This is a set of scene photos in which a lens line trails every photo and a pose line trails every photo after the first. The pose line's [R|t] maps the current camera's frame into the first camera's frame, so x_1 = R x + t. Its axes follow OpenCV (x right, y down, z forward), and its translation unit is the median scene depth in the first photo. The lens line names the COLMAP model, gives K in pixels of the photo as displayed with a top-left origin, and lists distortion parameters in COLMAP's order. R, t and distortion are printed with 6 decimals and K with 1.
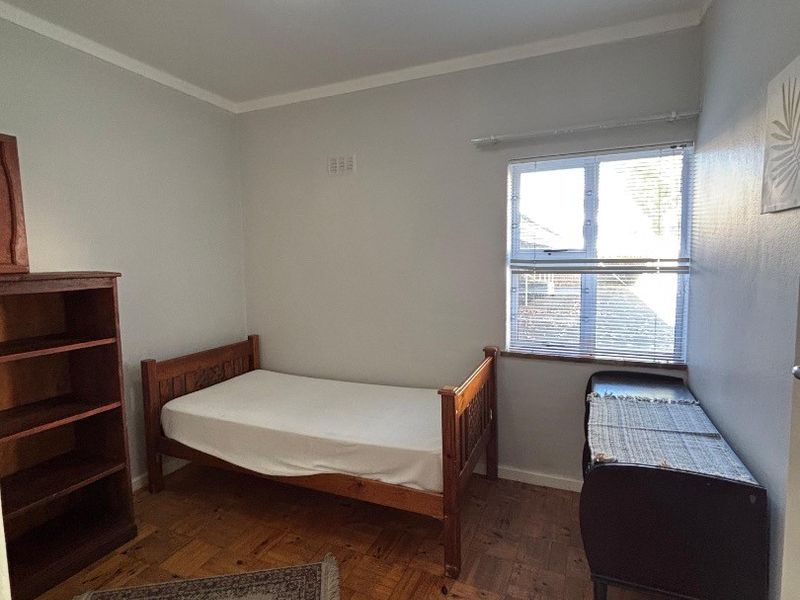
lens RADIAL K [[437.6, 0, 402.6], [0, 437.6, 297.3], [0, 0, 1]] dist [-0.004807, -0.003996]
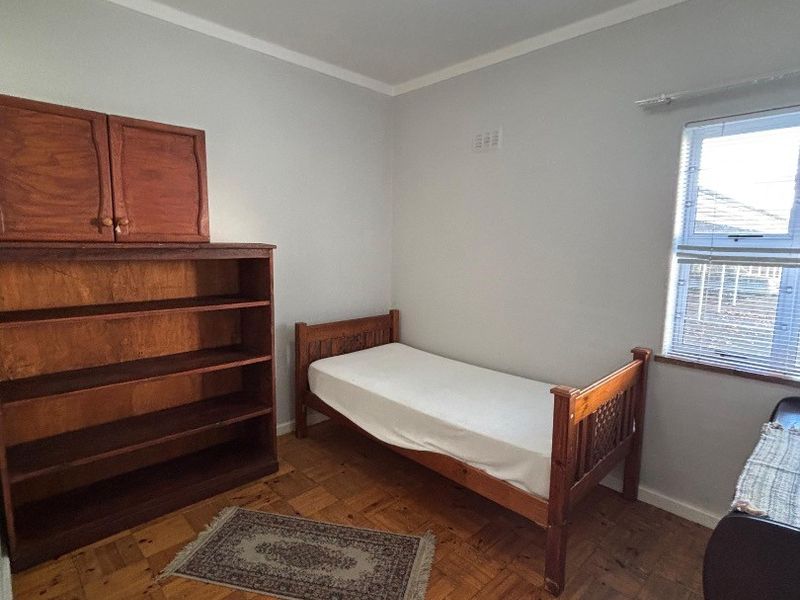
lens RADIAL K [[437.6, 0, 402.6], [0, 437.6, 297.3], [0, 0, 1]] dist [-0.004807, -0.003996]
pose [[0.923635, 0.077534, -0.375348, 0.103798], [-0.061795, 0.996637, 0.053810, -0.001844], [0.378258, -0.026507, 0.925321, 0.051881]]
